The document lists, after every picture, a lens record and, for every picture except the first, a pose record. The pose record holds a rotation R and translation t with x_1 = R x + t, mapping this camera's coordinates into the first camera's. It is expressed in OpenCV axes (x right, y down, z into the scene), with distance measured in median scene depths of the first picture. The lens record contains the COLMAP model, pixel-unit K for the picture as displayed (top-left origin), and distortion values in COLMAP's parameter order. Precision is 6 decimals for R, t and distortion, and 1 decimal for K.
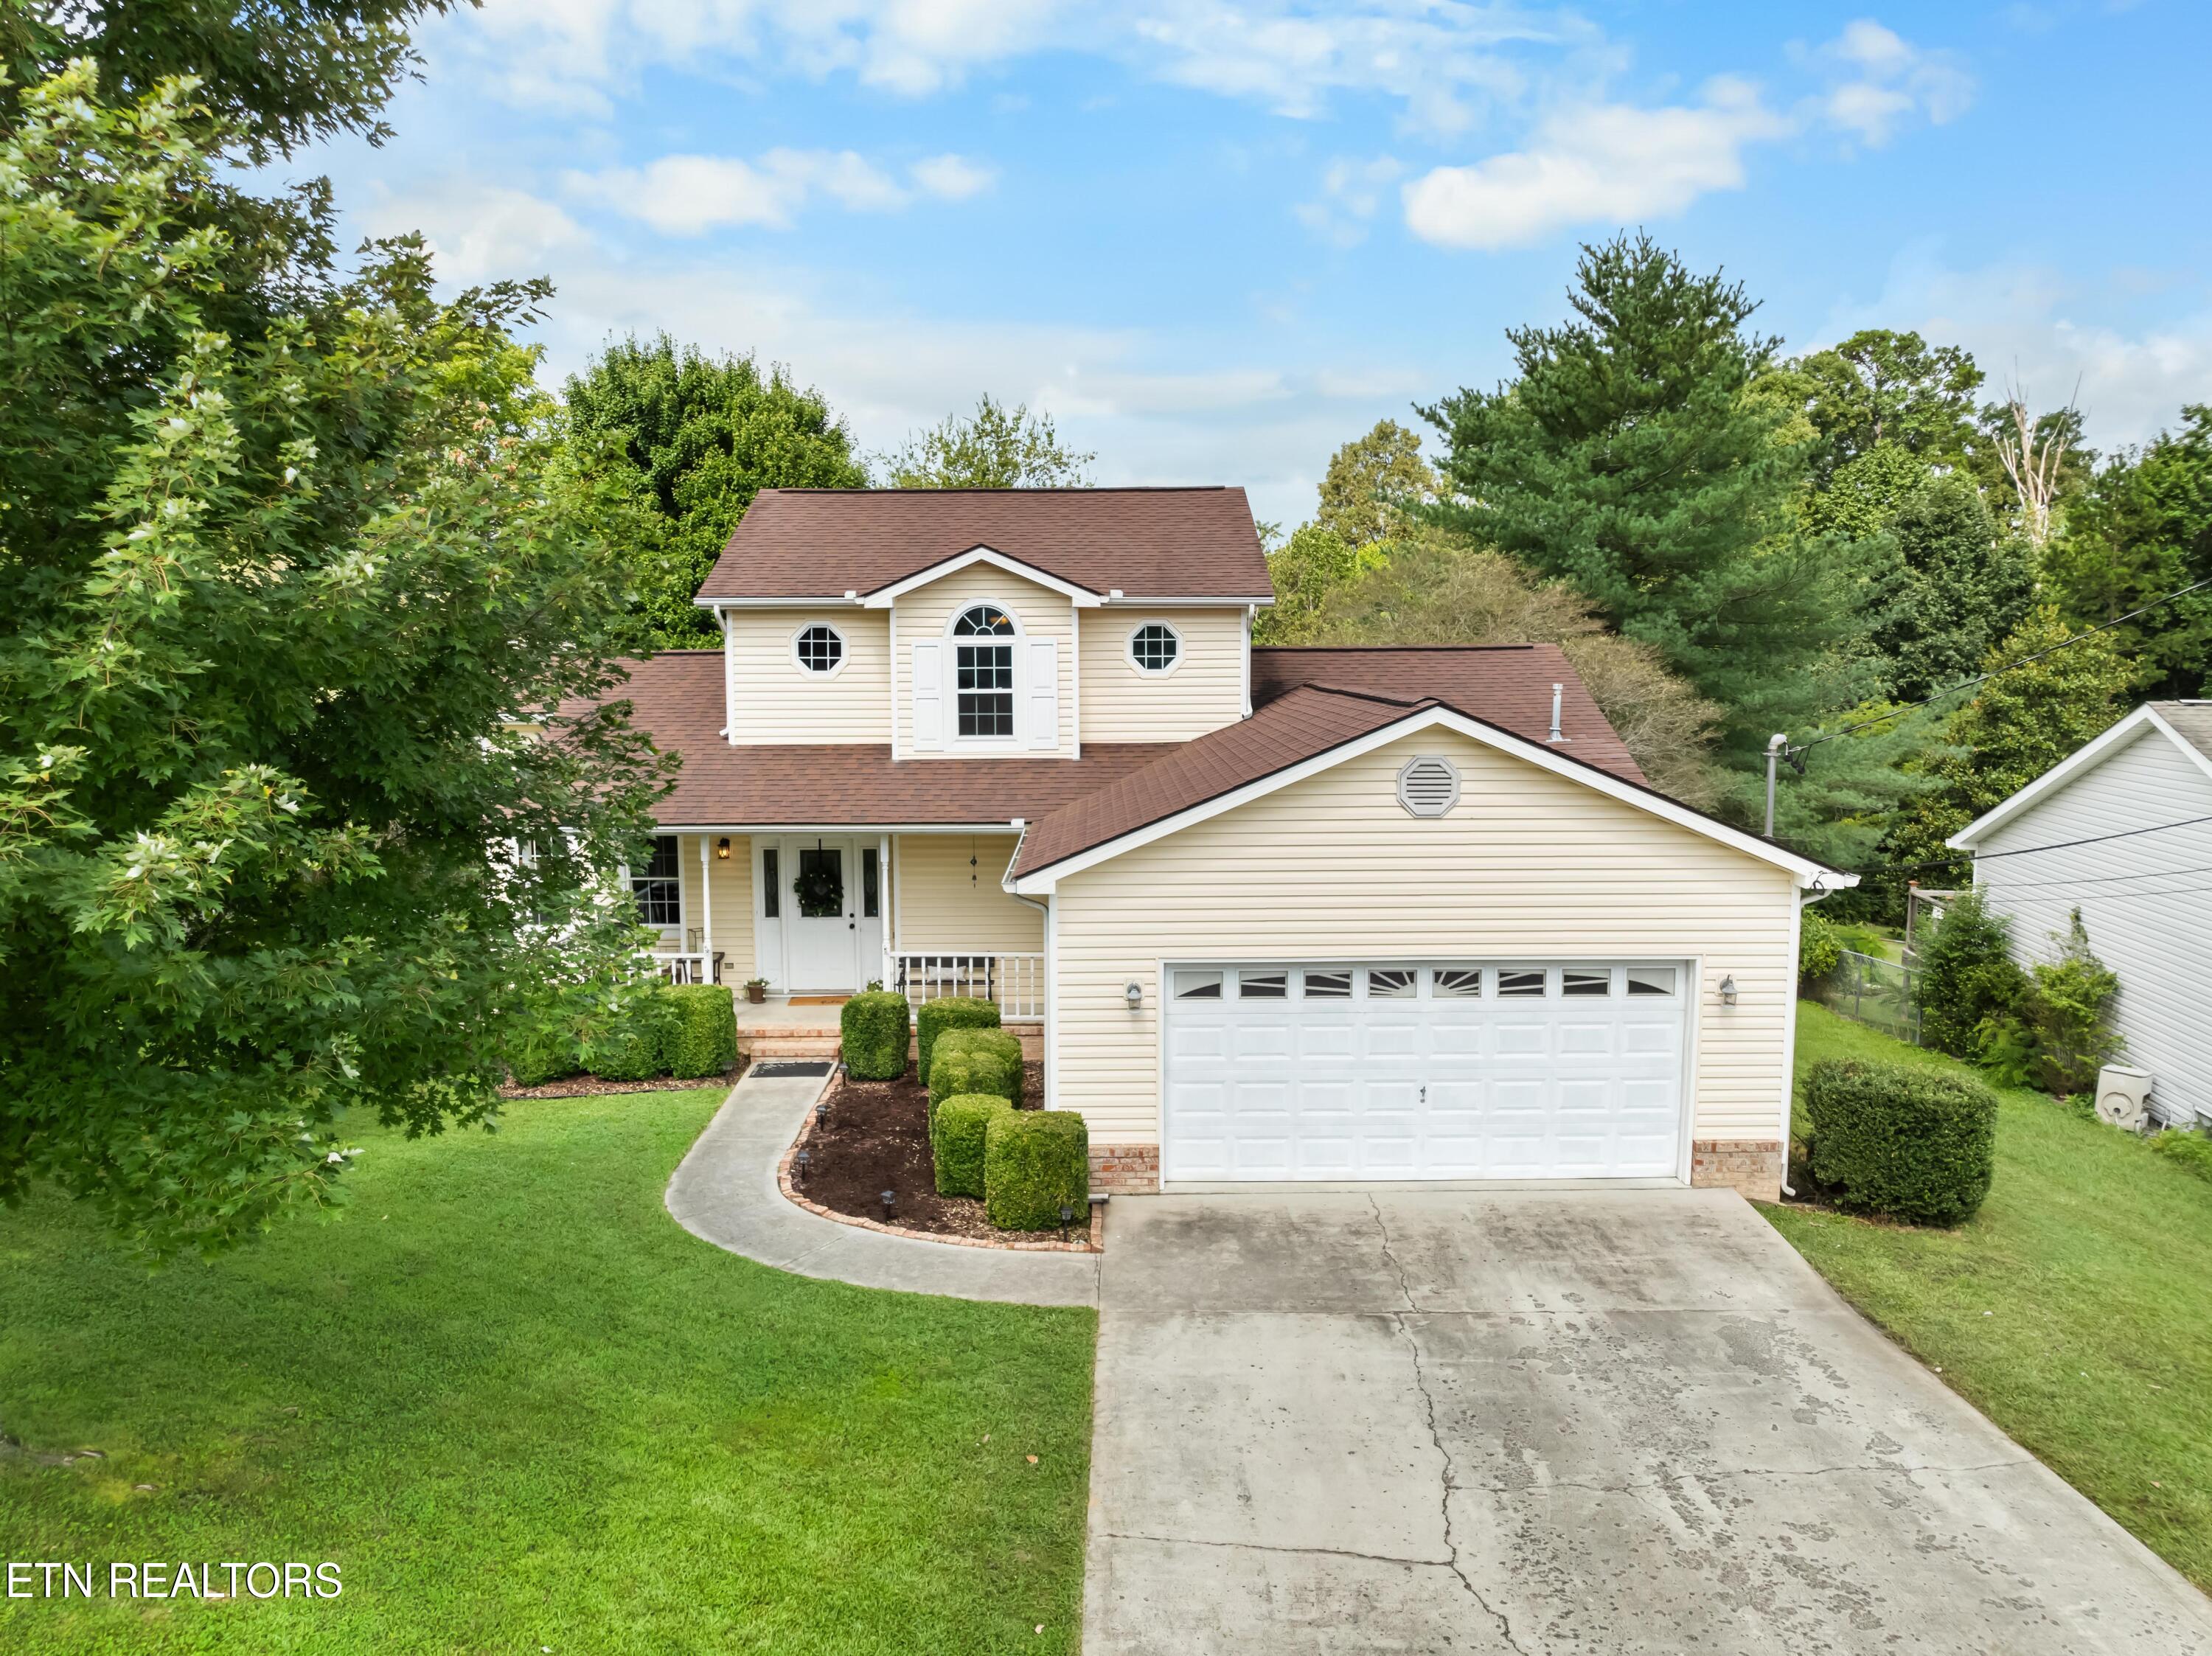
lens RADIAL K [[1566.2, 0, 1106.0], [0, 1566.2, 828.0], [0, 0, 1]] dist [-0.013998, -0.052581]
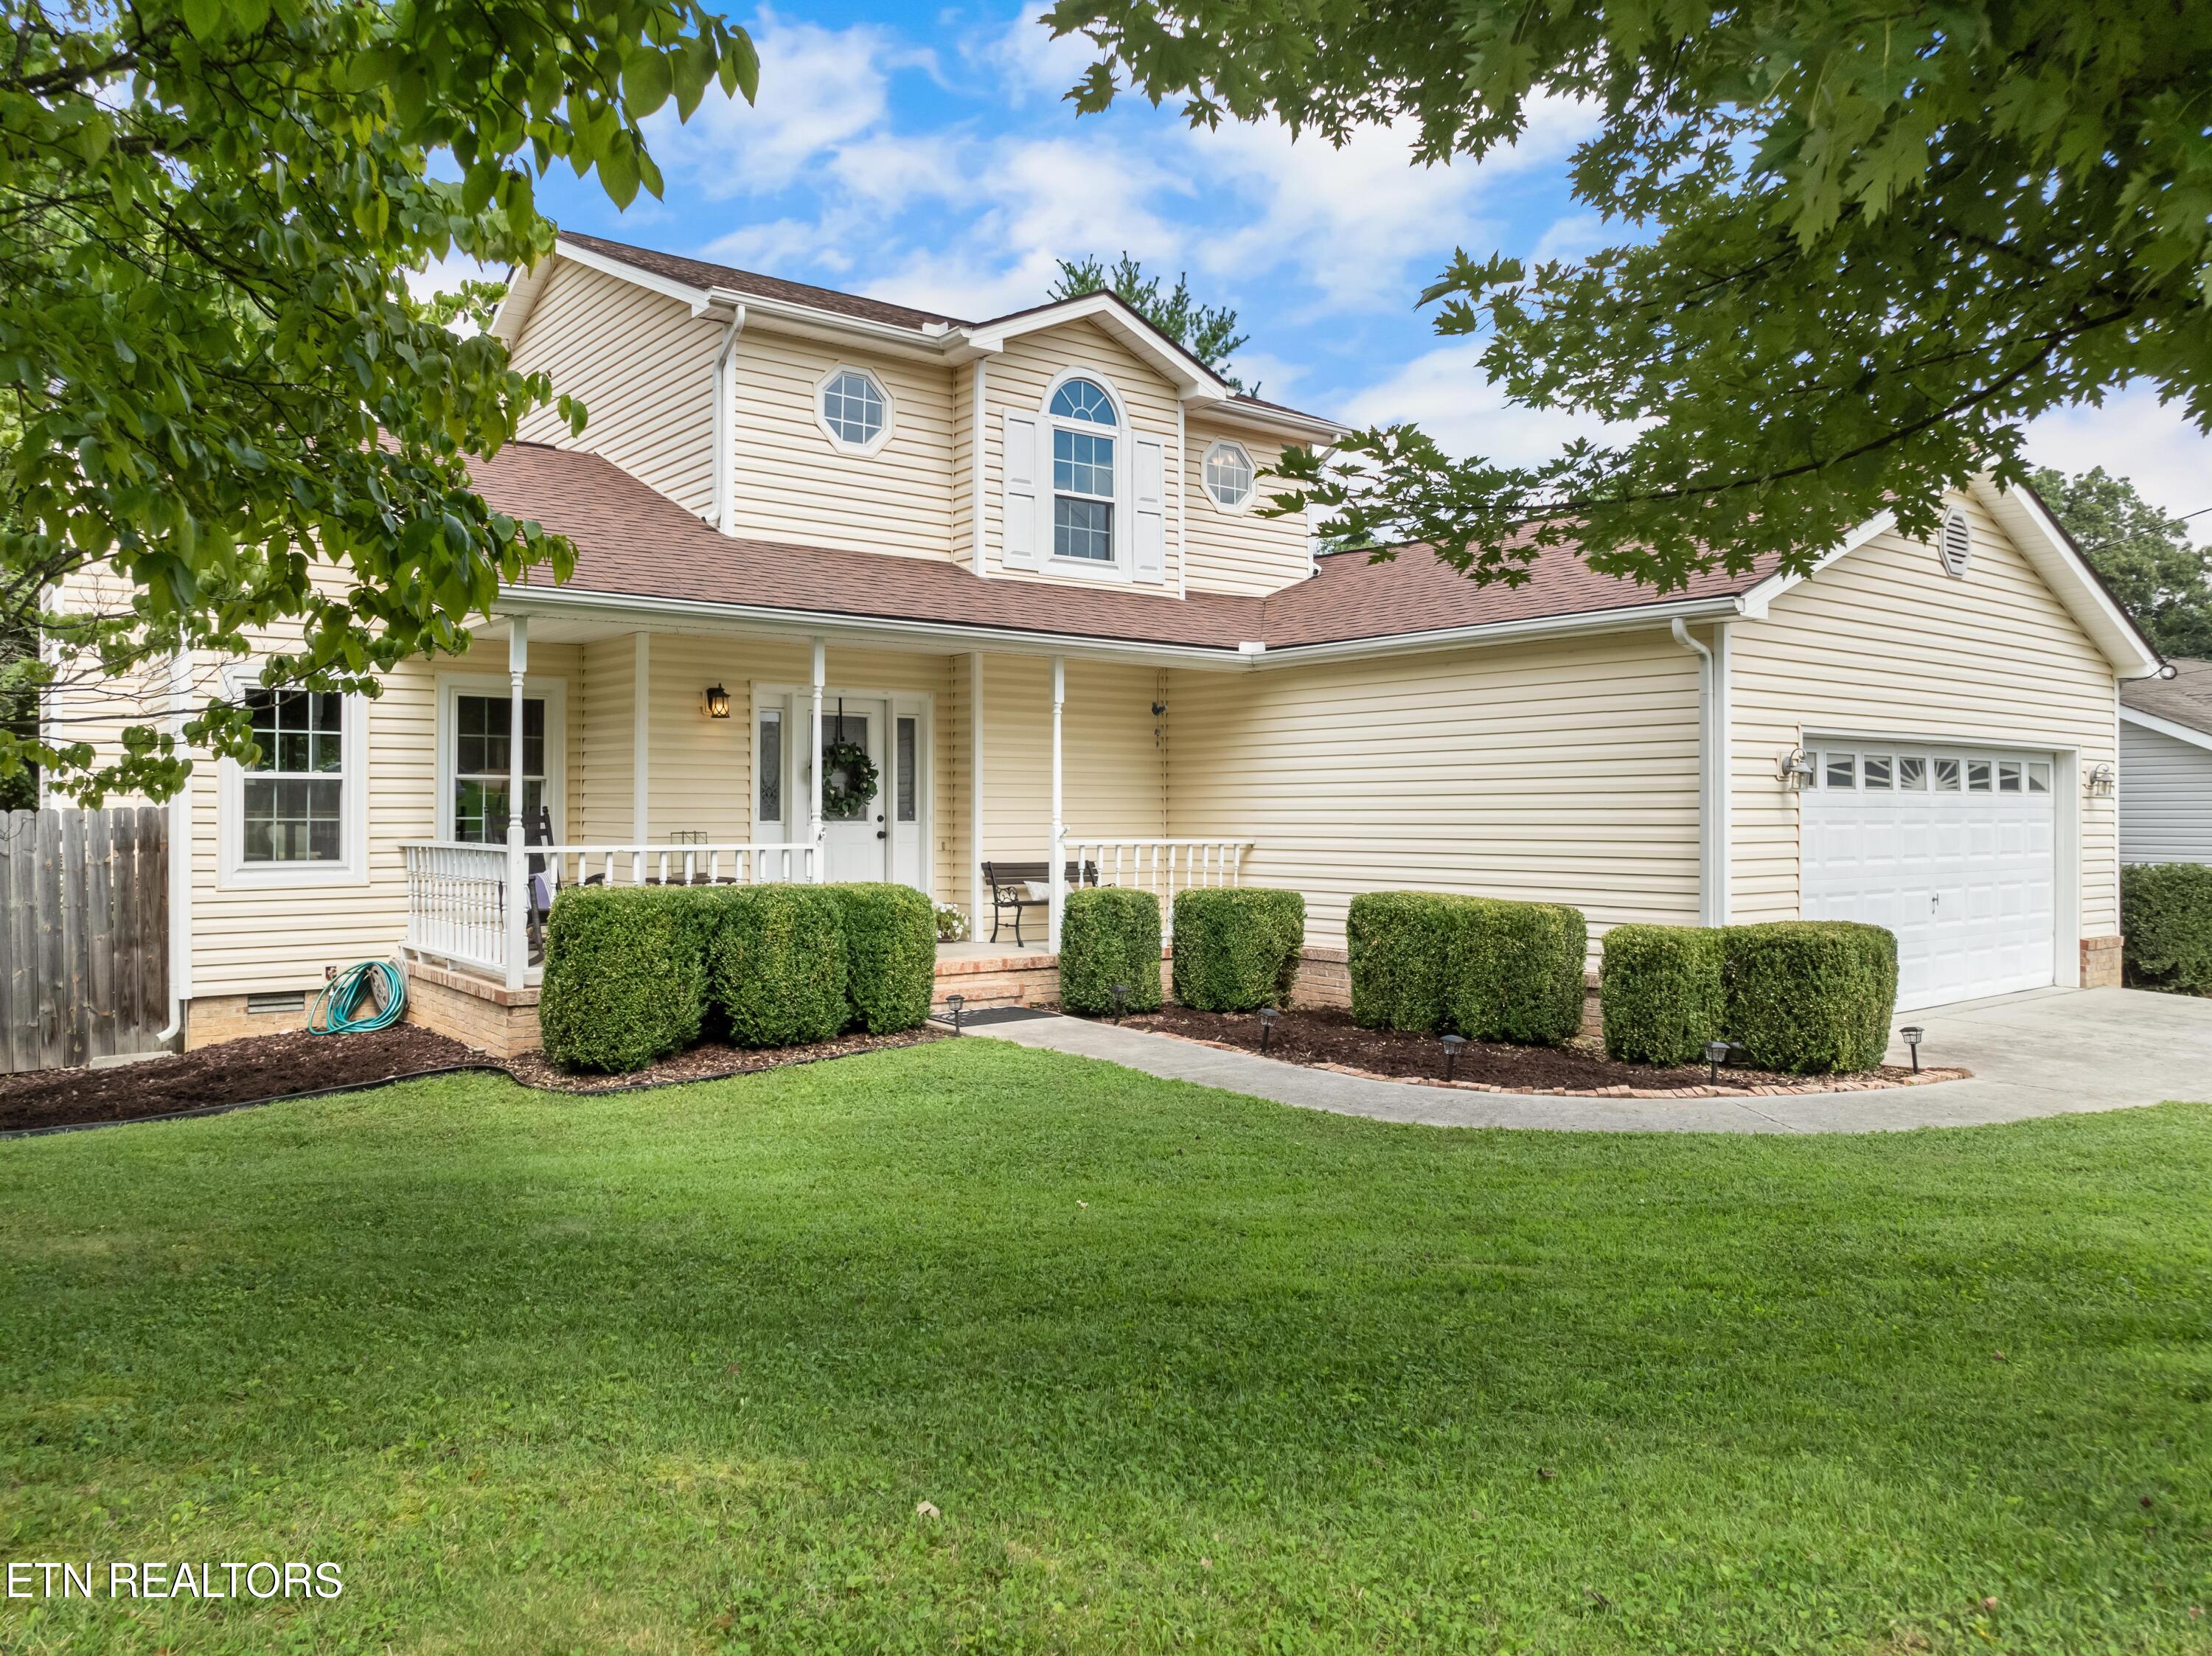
lens RADIAL K [[1578.4, 0, 1104.4], [0, 1578.4, 800.9], [0, 0, 1]] dist [-0.030961, -0.000485]
pose [[0.792033, 0.010218, 0.610393, -0.562051], [0.066213, 0.992524, -0.102530, 0.140045], [-0.606877, 0.121623, 0.785435, 0.481129]]
